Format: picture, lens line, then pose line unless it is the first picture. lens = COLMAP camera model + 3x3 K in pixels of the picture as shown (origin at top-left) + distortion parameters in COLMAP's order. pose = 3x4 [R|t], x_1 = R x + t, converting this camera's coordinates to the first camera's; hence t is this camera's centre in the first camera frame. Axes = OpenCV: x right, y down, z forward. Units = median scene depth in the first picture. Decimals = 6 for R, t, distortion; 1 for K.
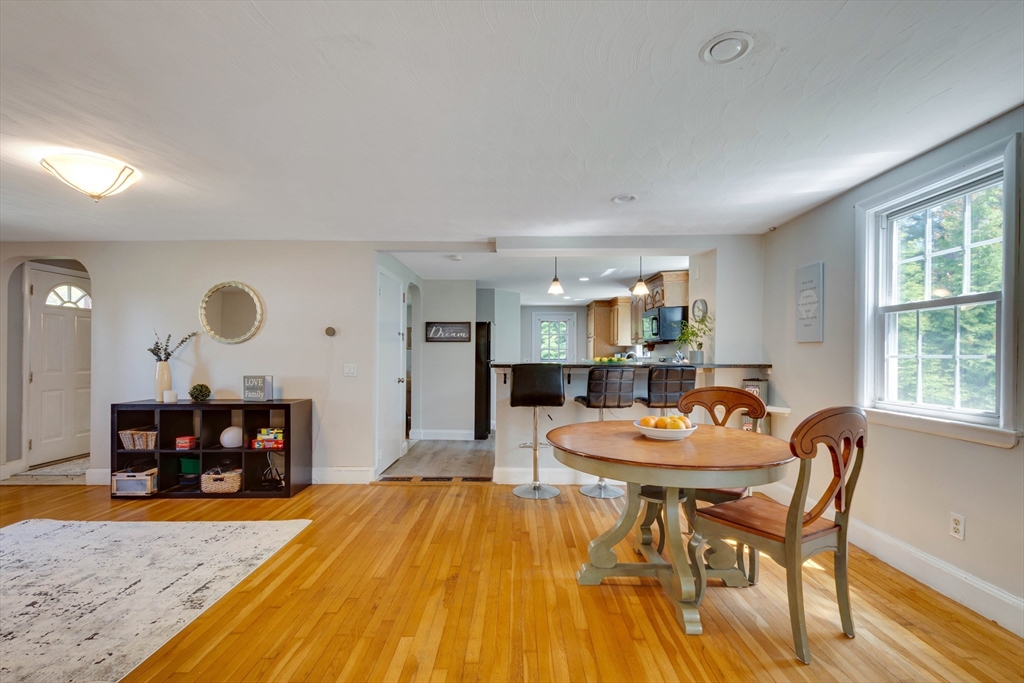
lens RADIAL K [[451.0, 0, 514.4], [0, 451.0, 352.0], [0, 0, 1]] dist [0.018010, -0.001678]
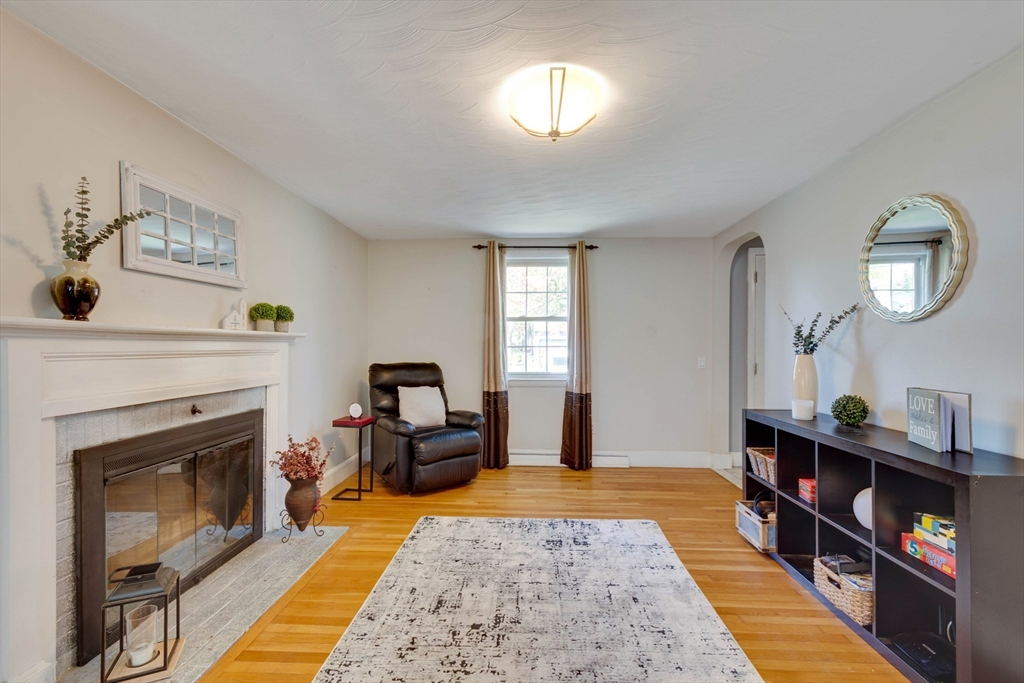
lens RADIAL K [[451.0, 0, 513.0], [0, 451.0, 347.8], [0, 0, 1]] dist [0.018010, -0.001678]
pose [[-0.043456, 0.002761, -0.999052, -0.108910], [0.003744, 0.999990, 0.002601, 0.008400], [0.999048, -0.003627, -0.043466, 0.647400]]
